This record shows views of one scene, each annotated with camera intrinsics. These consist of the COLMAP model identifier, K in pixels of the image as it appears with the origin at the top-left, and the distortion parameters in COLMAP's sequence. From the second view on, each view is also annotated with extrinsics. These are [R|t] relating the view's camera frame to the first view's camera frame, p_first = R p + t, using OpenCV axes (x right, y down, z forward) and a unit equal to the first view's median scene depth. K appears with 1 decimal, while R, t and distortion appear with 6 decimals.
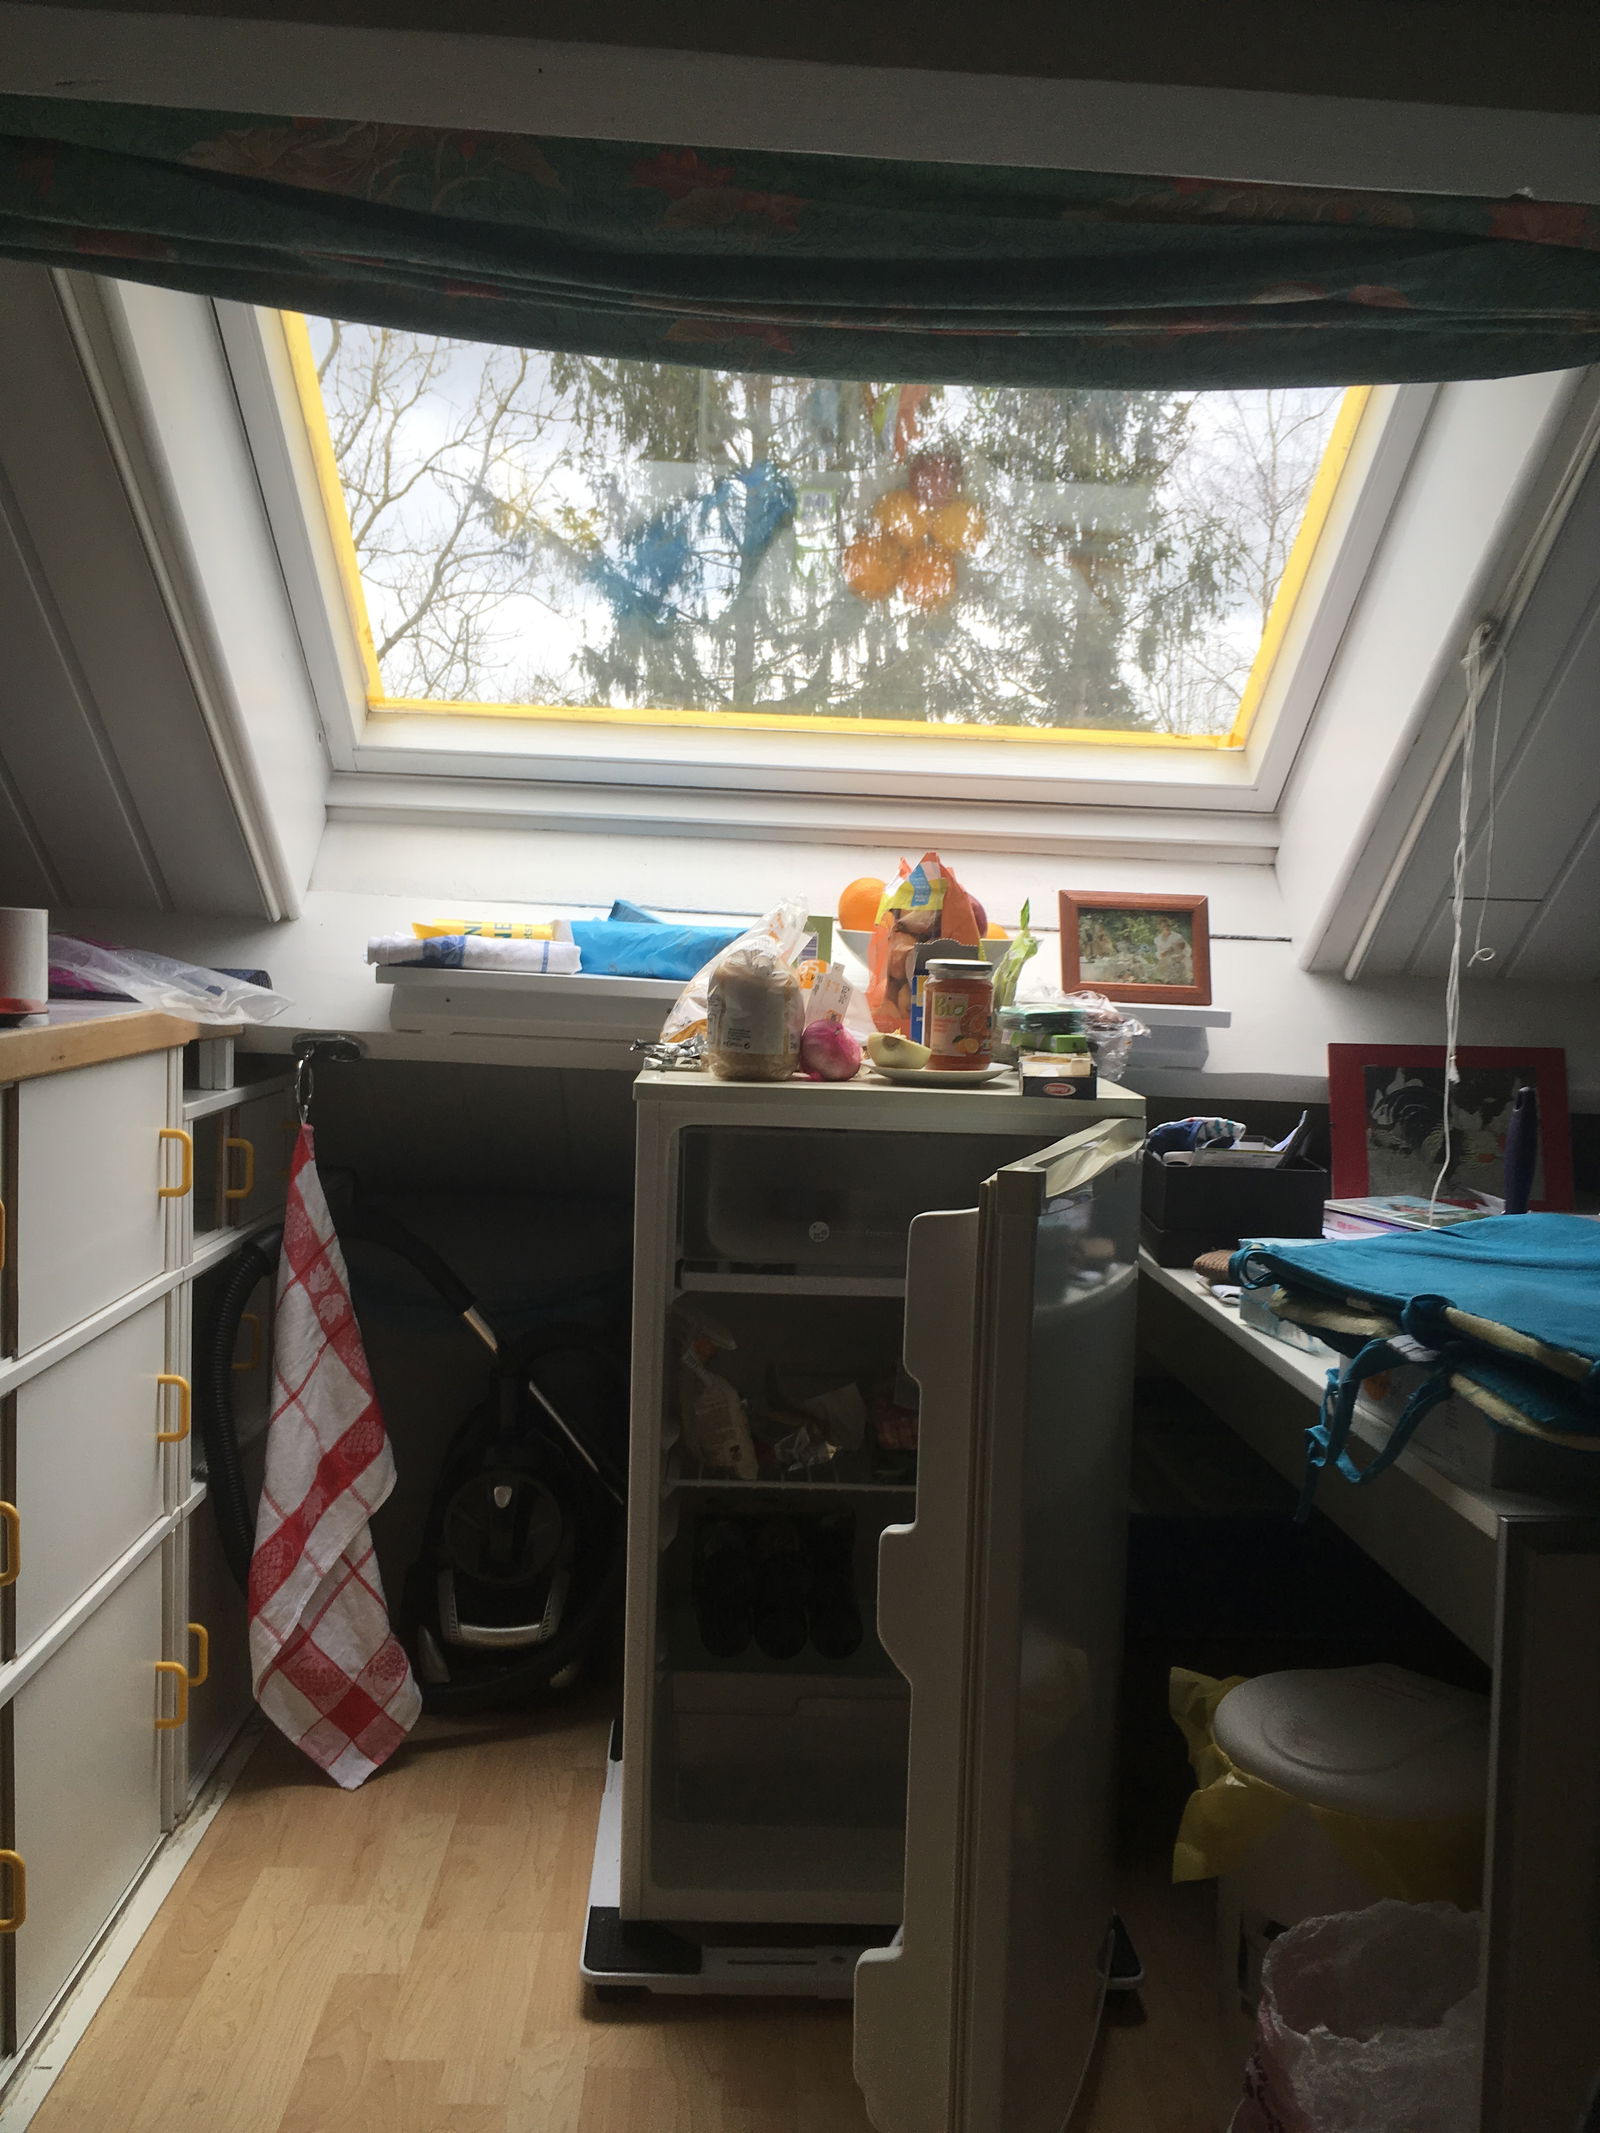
lens RADIAL K [[1796.1, 0, 800.0], [0, 1796.1, 1066.5], [0, 0, 1]] dist [0.062293, -0.079308]
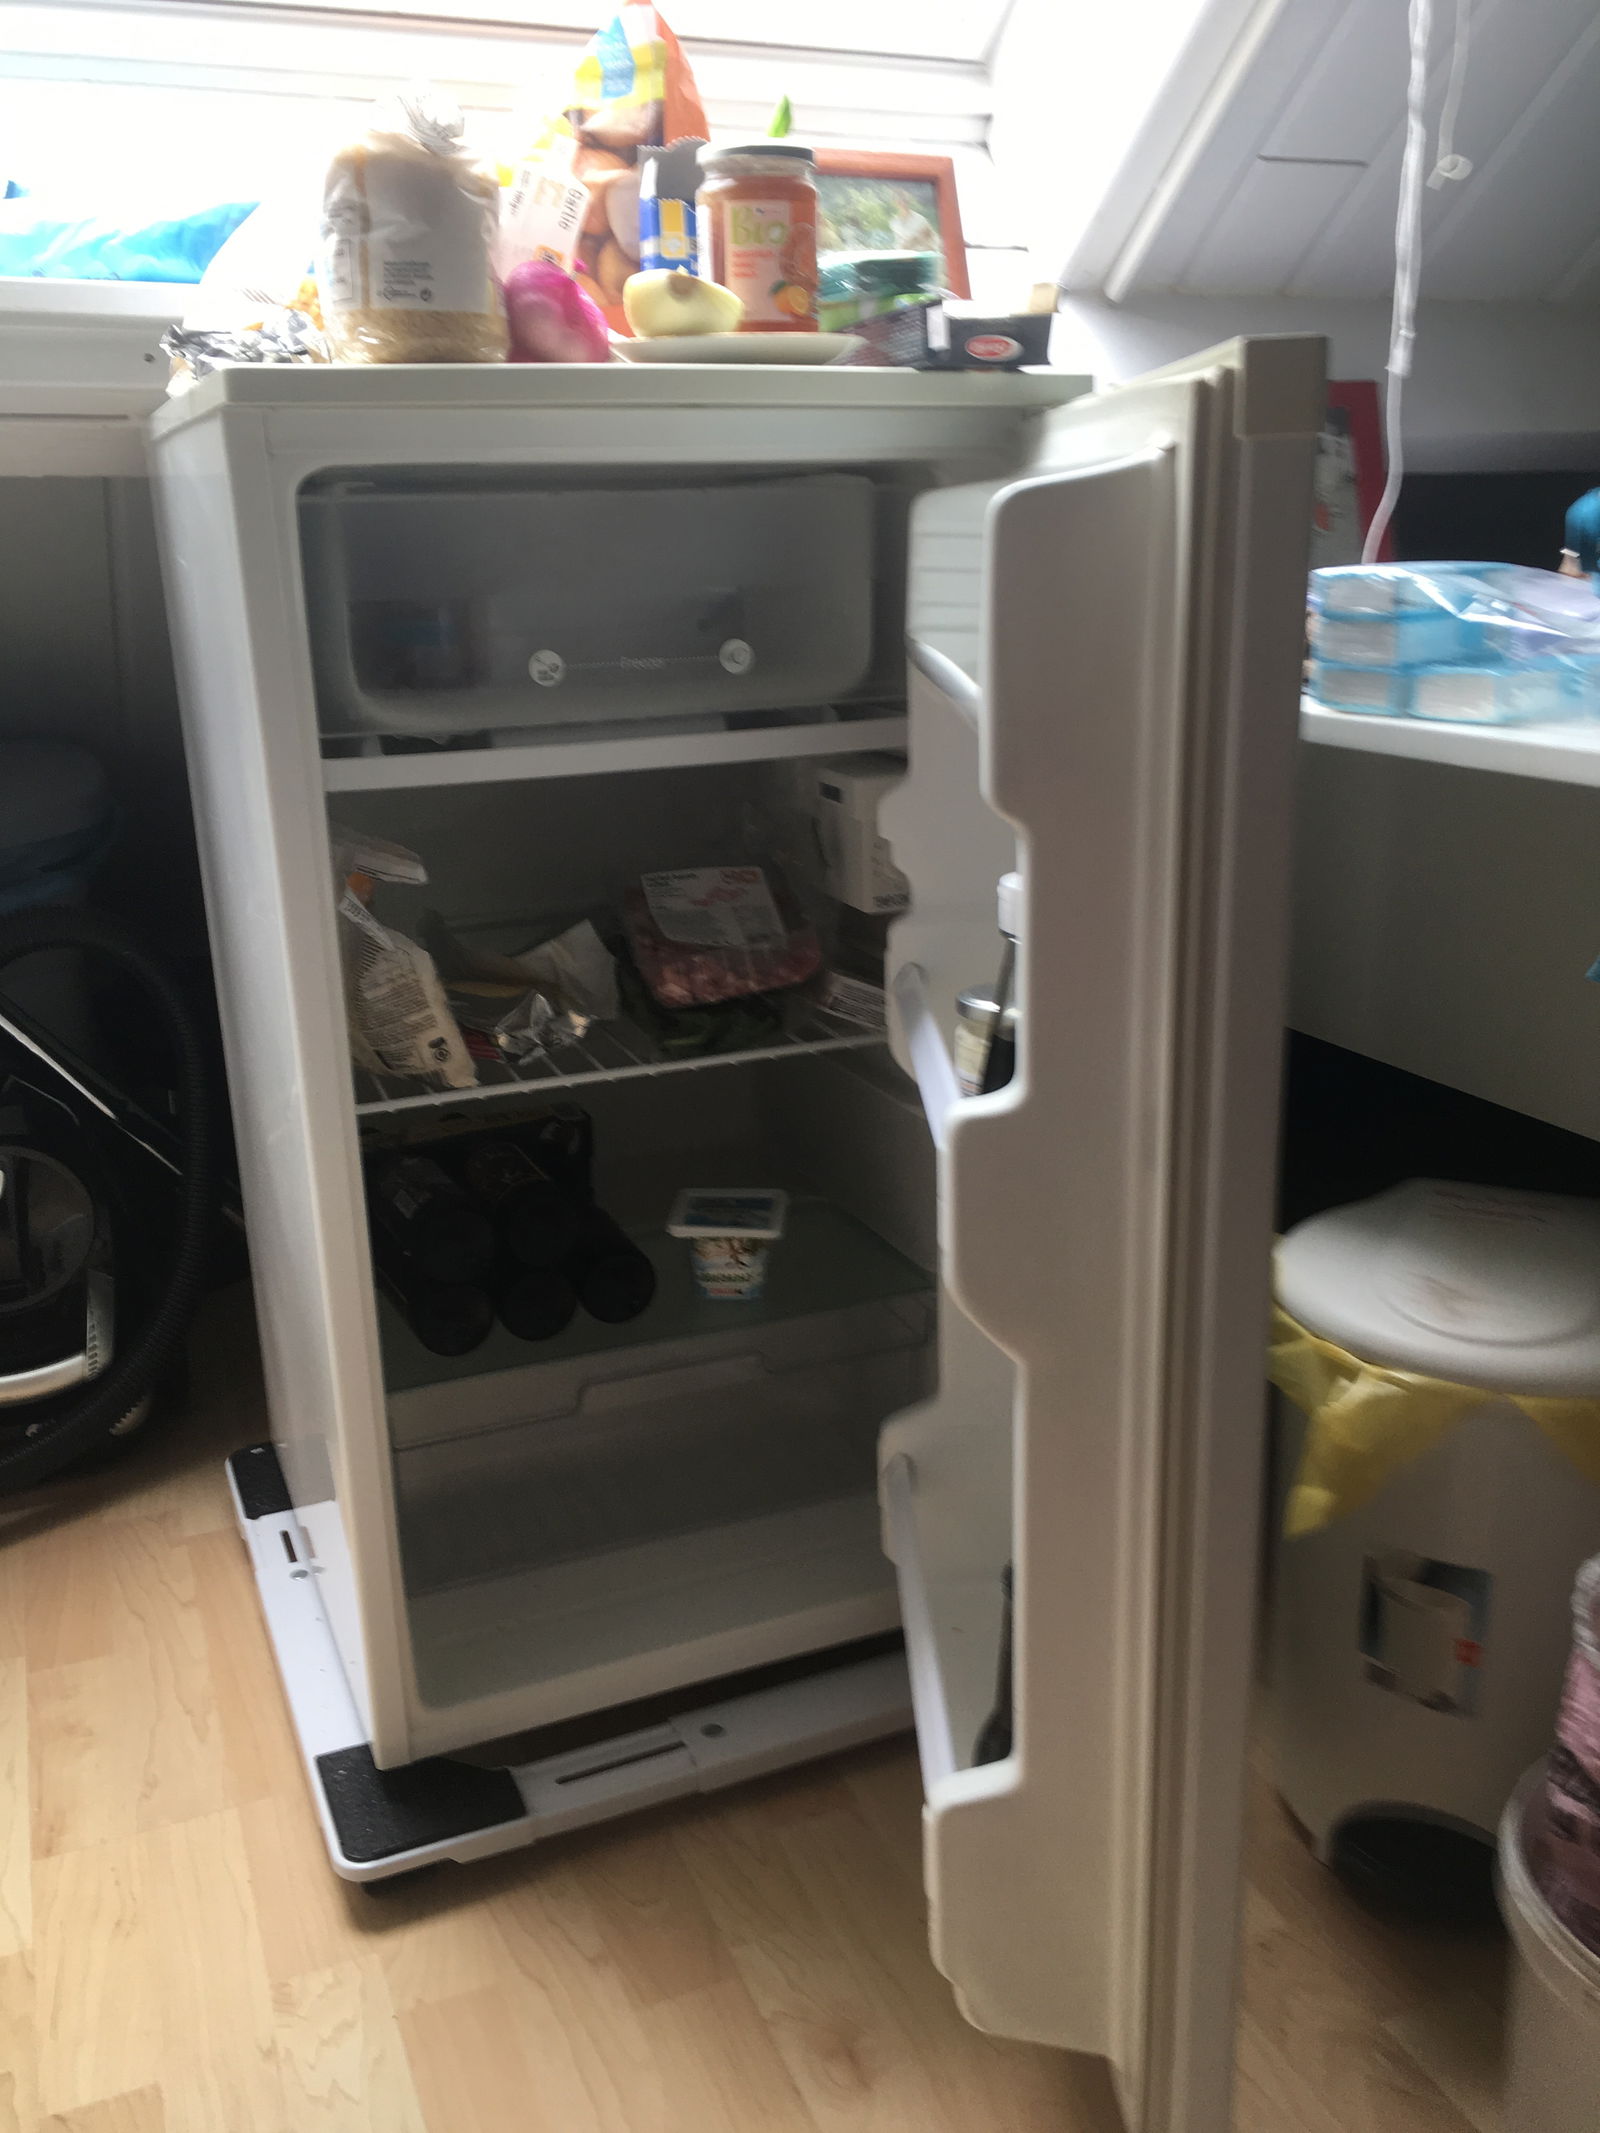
lens RADIAL K [[1796.1, 0, 800.0], [0, 1796.1, 1066.5], [0, 0, 1]] dist [0.062293, -0.079308]
pose [[0.929371, -0.158163, 0.333547, -0.128706], [0.079836, 0.968297, 0.236703, 0.082746], [-0.360410, -0.193356, 0.912534, 0.385966]]
